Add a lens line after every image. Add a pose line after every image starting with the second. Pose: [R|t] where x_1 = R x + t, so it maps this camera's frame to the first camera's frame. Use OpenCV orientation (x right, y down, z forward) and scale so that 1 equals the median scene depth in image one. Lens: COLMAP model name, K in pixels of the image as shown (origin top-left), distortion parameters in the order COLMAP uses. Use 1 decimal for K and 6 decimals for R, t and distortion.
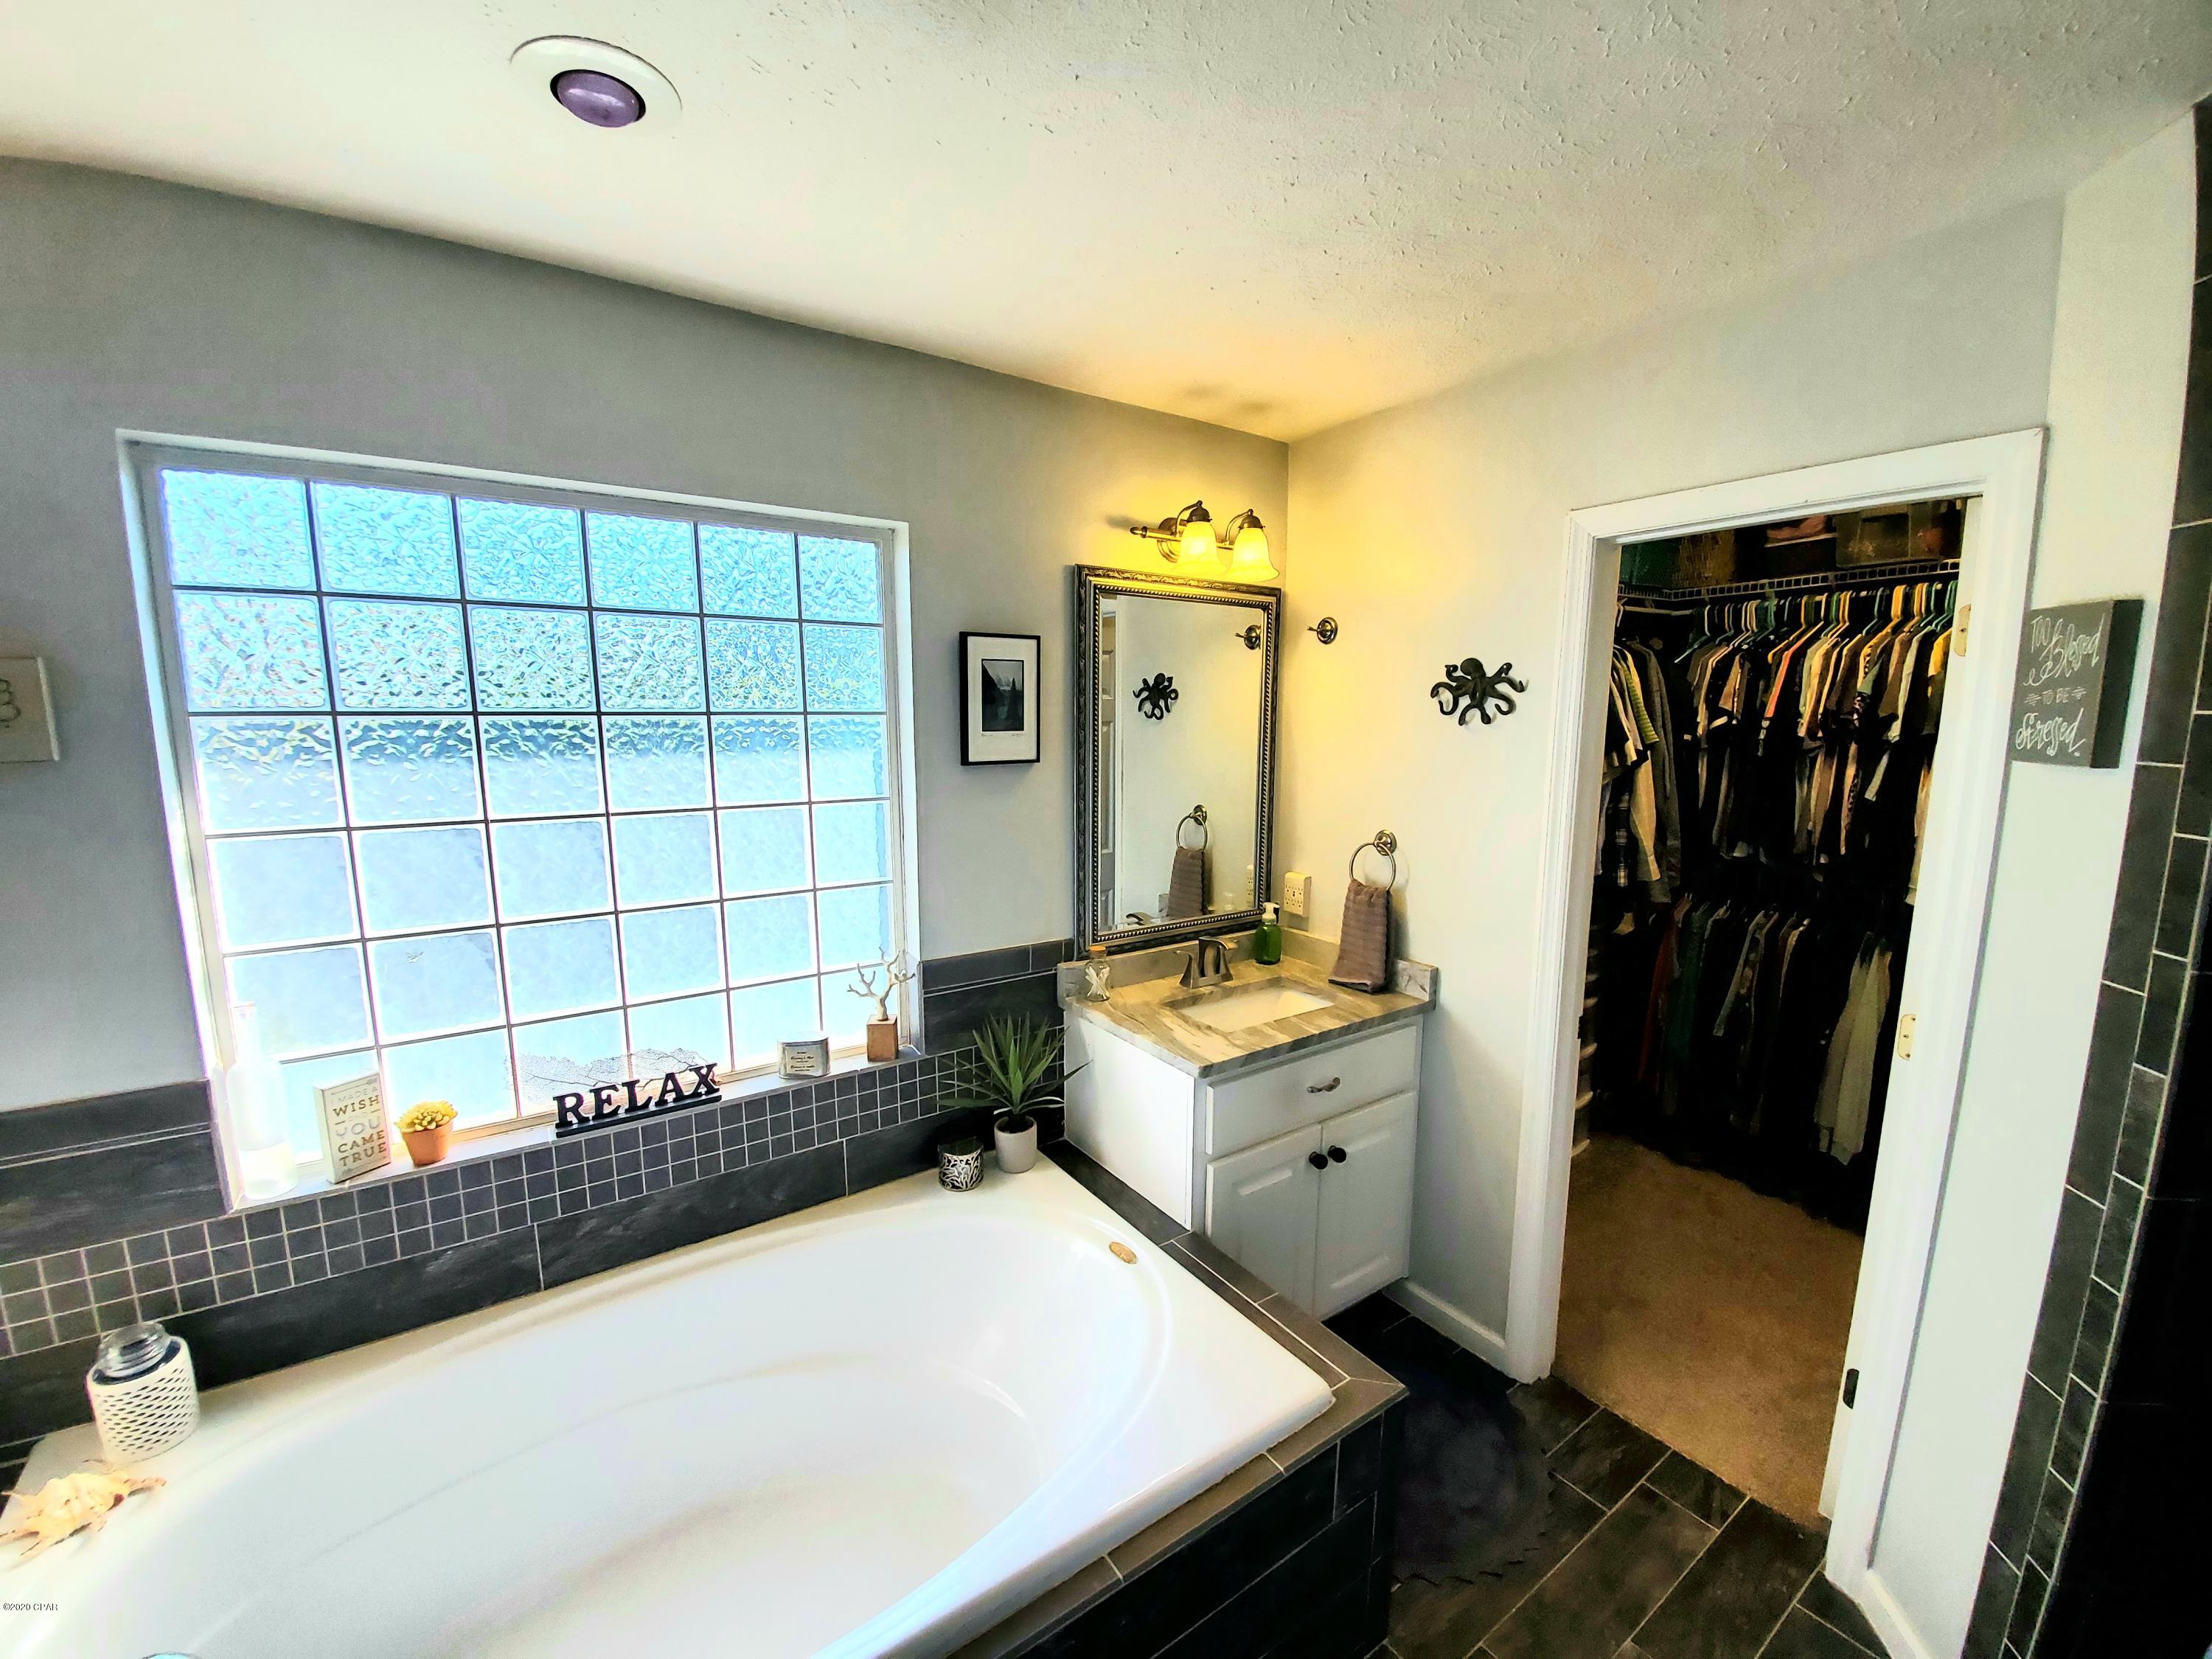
lens RADIAL K [[875.2, 0, 1104.8], [0, 875.2, 841.1], [0, 0, 1]] dist [0.035730, -0.028440]
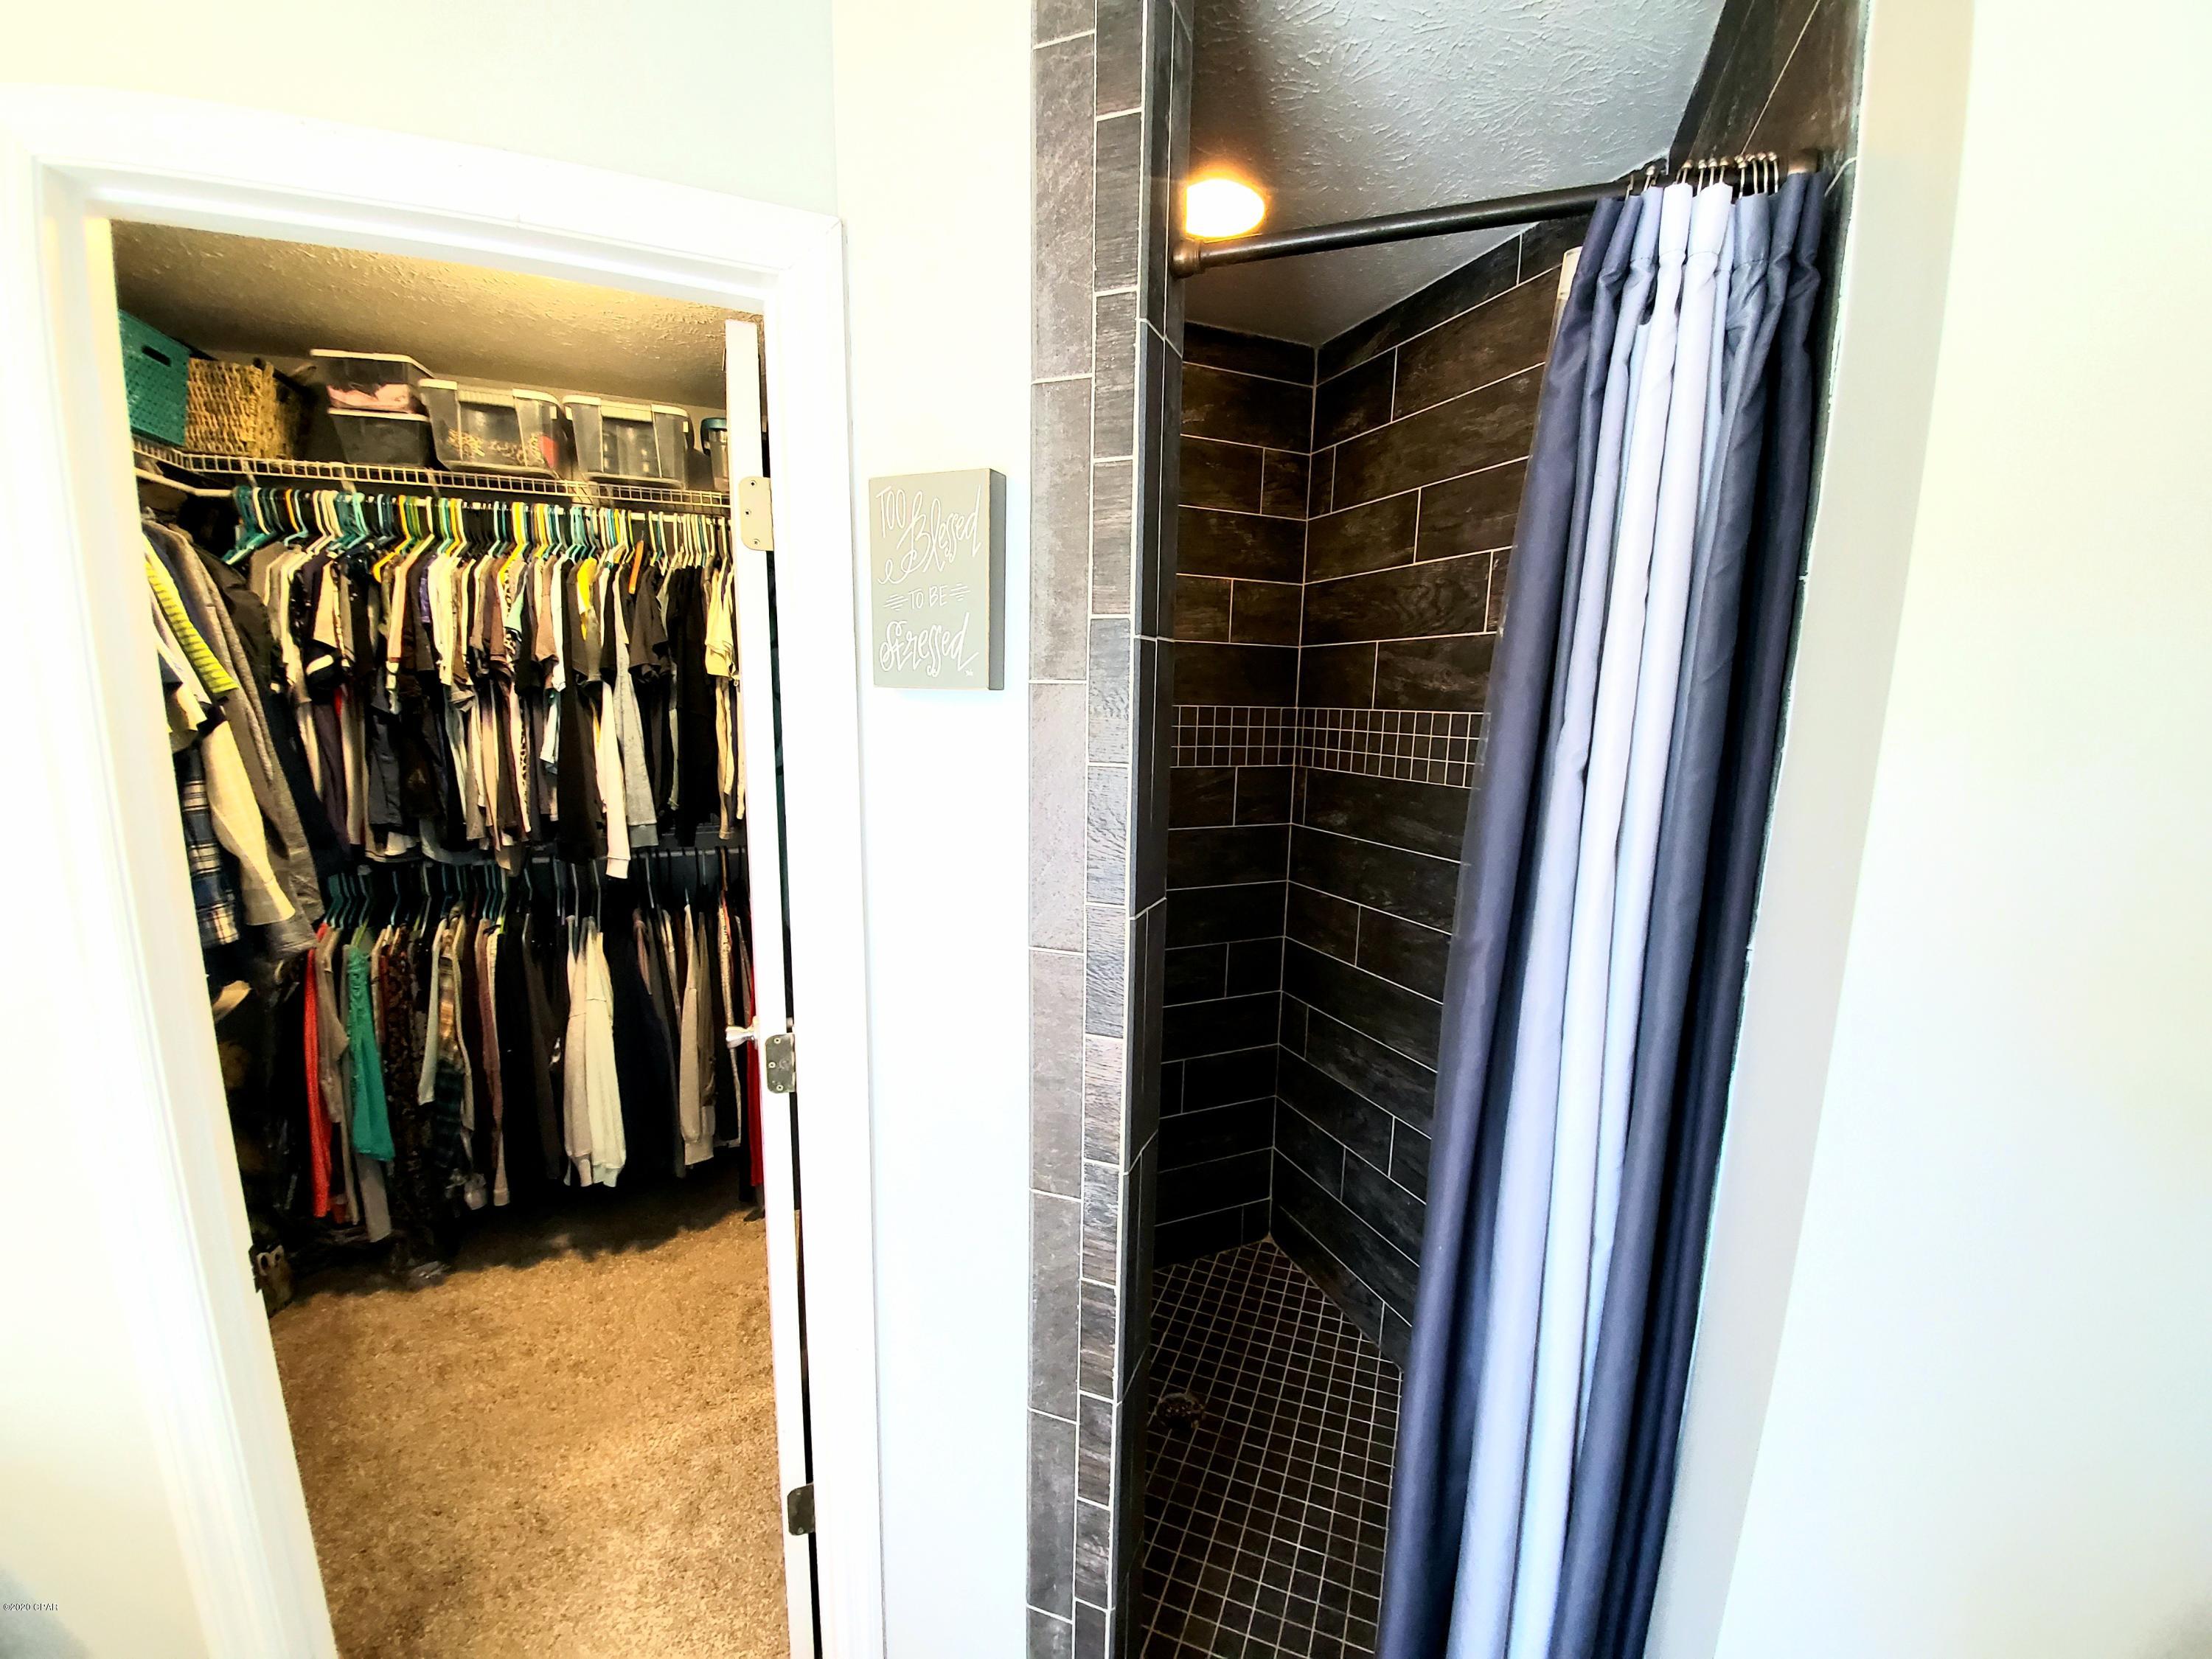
lens RADIAL K [[875.2, 0, 1104.8], [0, 875.2, 841.1], [0, 0, 1]] dist [0.035730, -0.028440]
pose [[0.198073, -0.160474, 0.966962, 0.147221], [0.127671, 0.982327, 0.136872, -0.018734], [-0.971837, 0.096342, 0.215061, 0.302123]]
